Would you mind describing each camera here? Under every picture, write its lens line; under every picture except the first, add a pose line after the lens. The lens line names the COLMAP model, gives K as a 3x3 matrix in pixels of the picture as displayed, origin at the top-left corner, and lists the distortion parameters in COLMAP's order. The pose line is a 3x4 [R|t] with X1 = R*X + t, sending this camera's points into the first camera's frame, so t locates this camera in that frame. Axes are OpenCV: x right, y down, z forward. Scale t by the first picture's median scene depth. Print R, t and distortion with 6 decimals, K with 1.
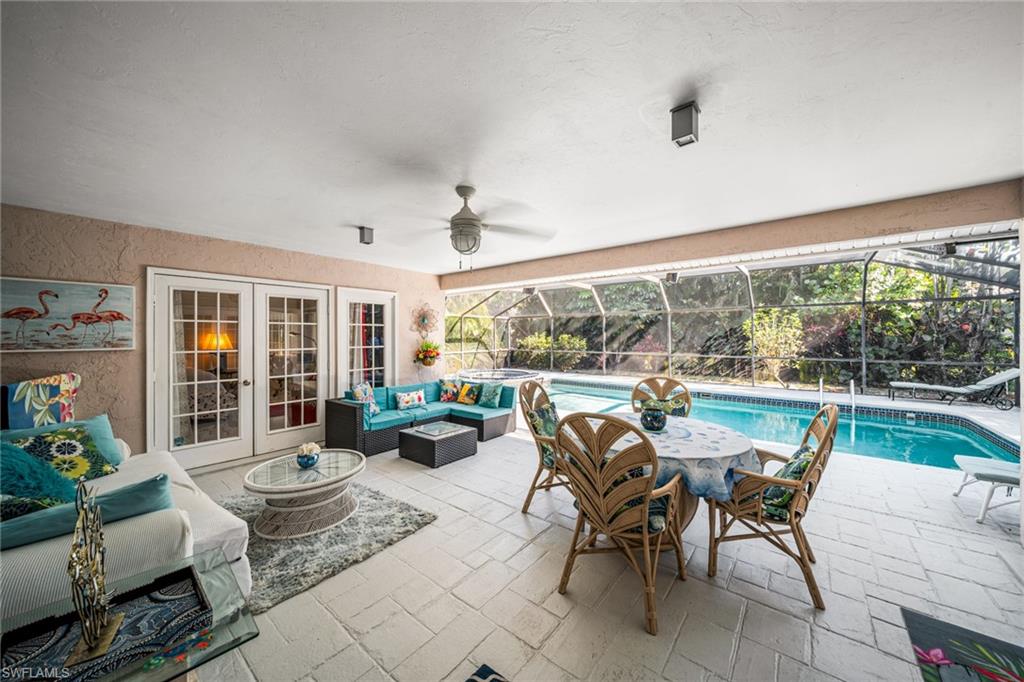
lens RADIAL K [[360.2, 0, 513.1], [0, 360.2, 331.6], [0, 0, 1]] dist [-0.004070, -0.000226]
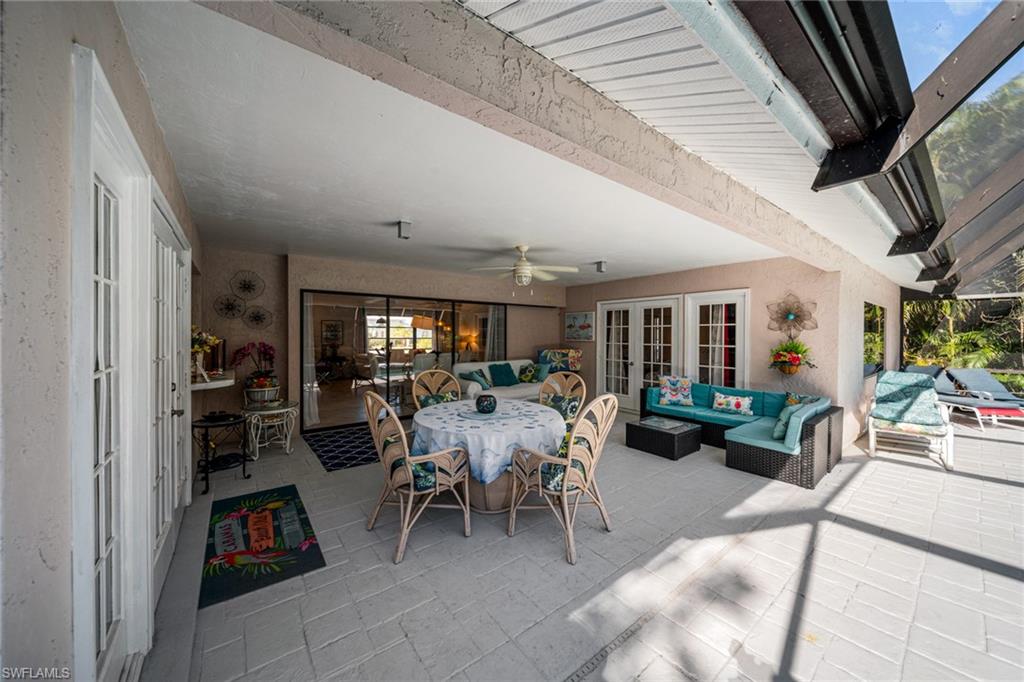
lens RADIAL K [[355.7, 0, 518.1], [0, 355.7, 334.6], [0, 0, 1]] dist [-0.001973, -0.000288]
pose [[-0.214050, -0.000127, -0.976823, 0.548958], [0.007959, 0.999967, -0.001874, 0.005965], [0.976790, -0.008176, -0.214042, 0.492328]]
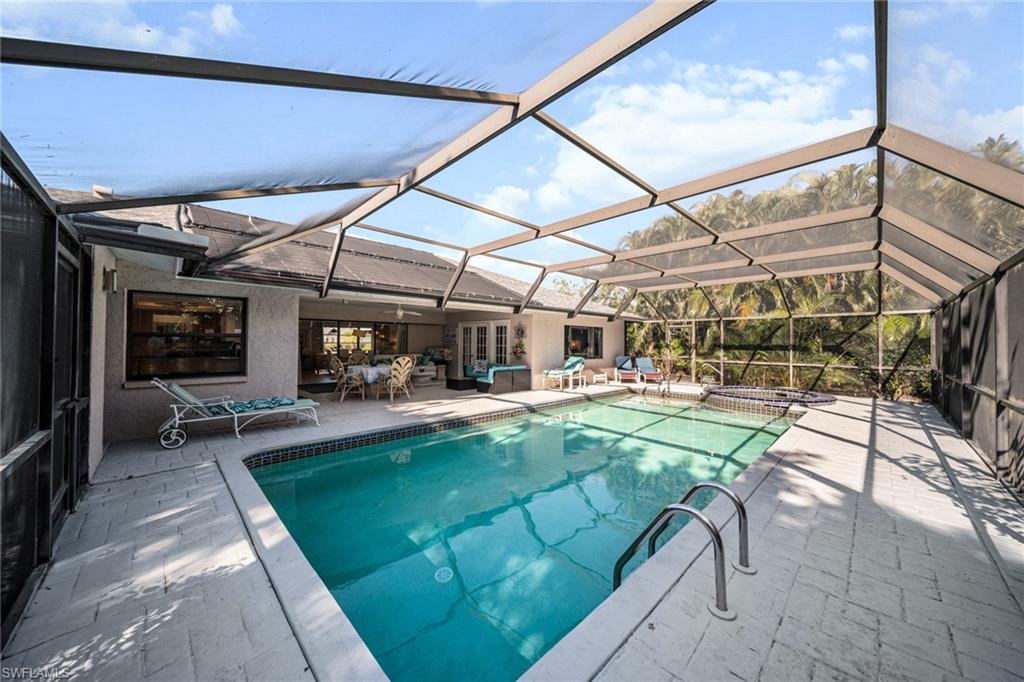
lens RADIAL K [[355.7, 0, 518.1], [0, 355.7, 334.6], [0, 0, 1]] dist [-0.001973, -0.000288]
pose [[-0.097726, -0.018729, -0.995037, 1.338790], [0.004900, 0.999802, -0.019300, 0.013979], [0.995201, -0.006761, -0.097615, 0.992461]]
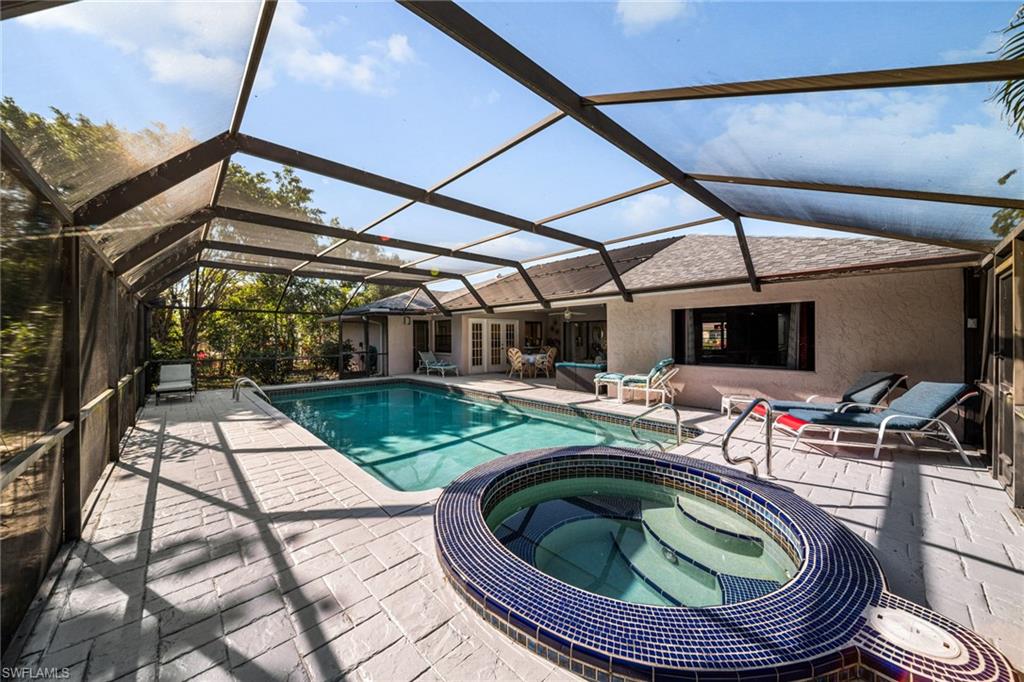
lens RADIAL K [[355.7, 0, 518.1], [0, 355.7, 334.6], [0, 0, 1]] dist [-0.001973, -0.000288]
pose [[-0.994266, 0.010138, 0.106455, -0.008378], [0.008008, 0.999759, -0.020418, 0.033317], [-0.106636, -0.019449, -0.994108, 2.190889]]
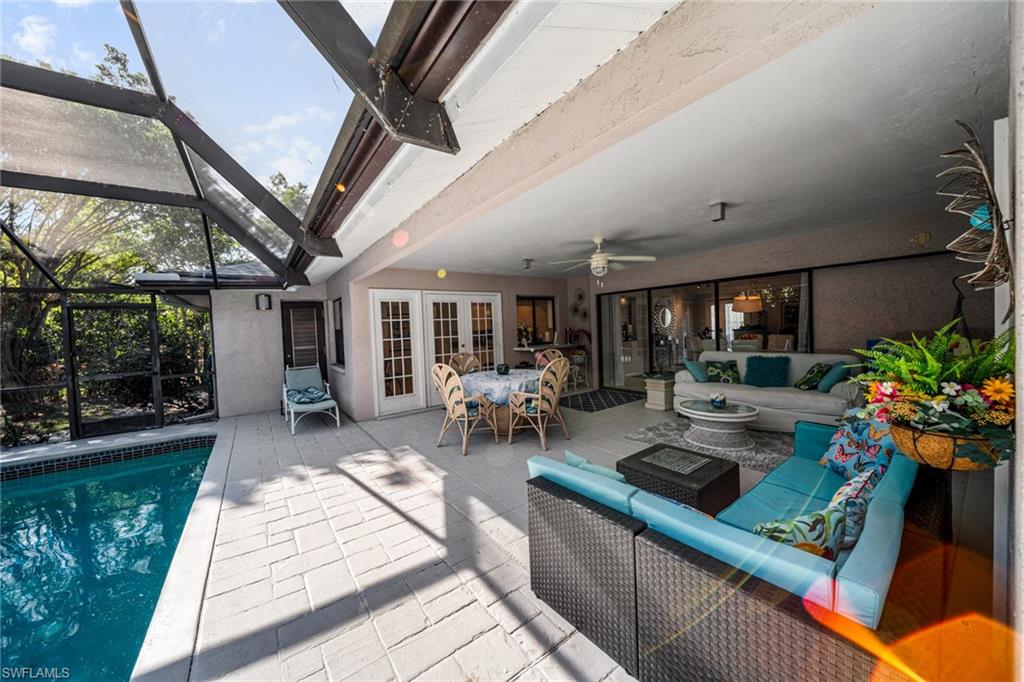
lens RADIAL K [[355.7, 0, 518.1], [0, 355.7, 334.6], [0, 0, 1]] dist [-0.001973, -0.000288]
pose [[-0.972563, 0.034013, 0.230141, -0.070048], [0.037502, 0.999238, 0.010803, 0.013304], [-0.229598, 0.019137, -0.973097, 1.050878]]
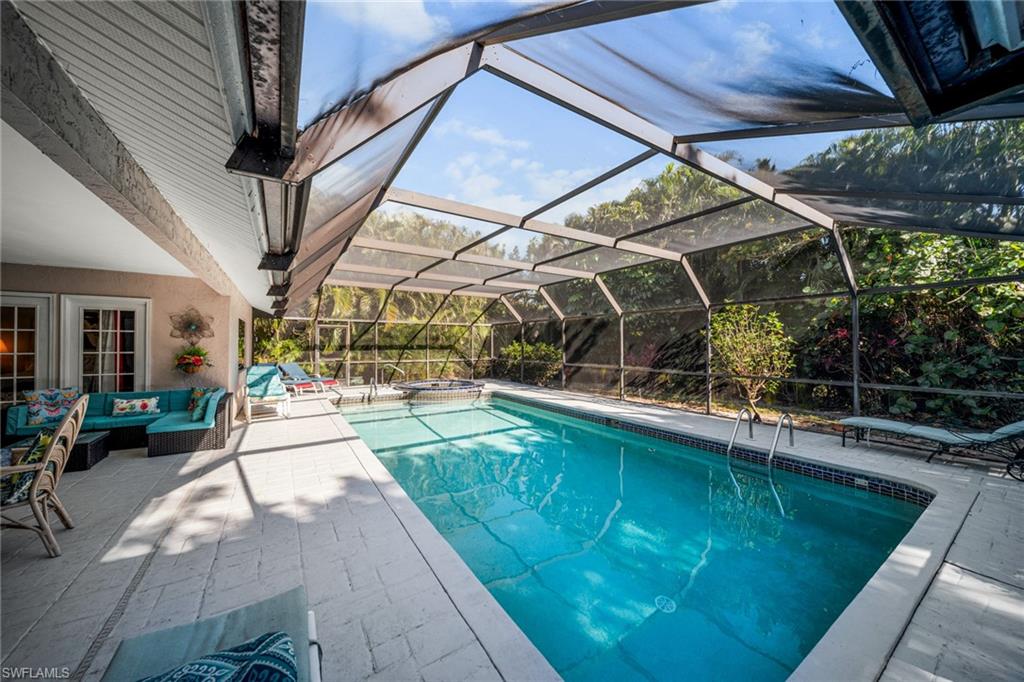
lens RADIAL K [[363.3, 0, 512.0], [0, 363.3, 341.0], [0, 0, 1]] dist [-0.003897, -0.000217]
pose [[0.953819, 0.002023, -0.300374, 0.745142], [-0.000913, 0.999992, 0.003837, 0.004012], [0.300379, -0.003386, 0.953814, 0.273275]]
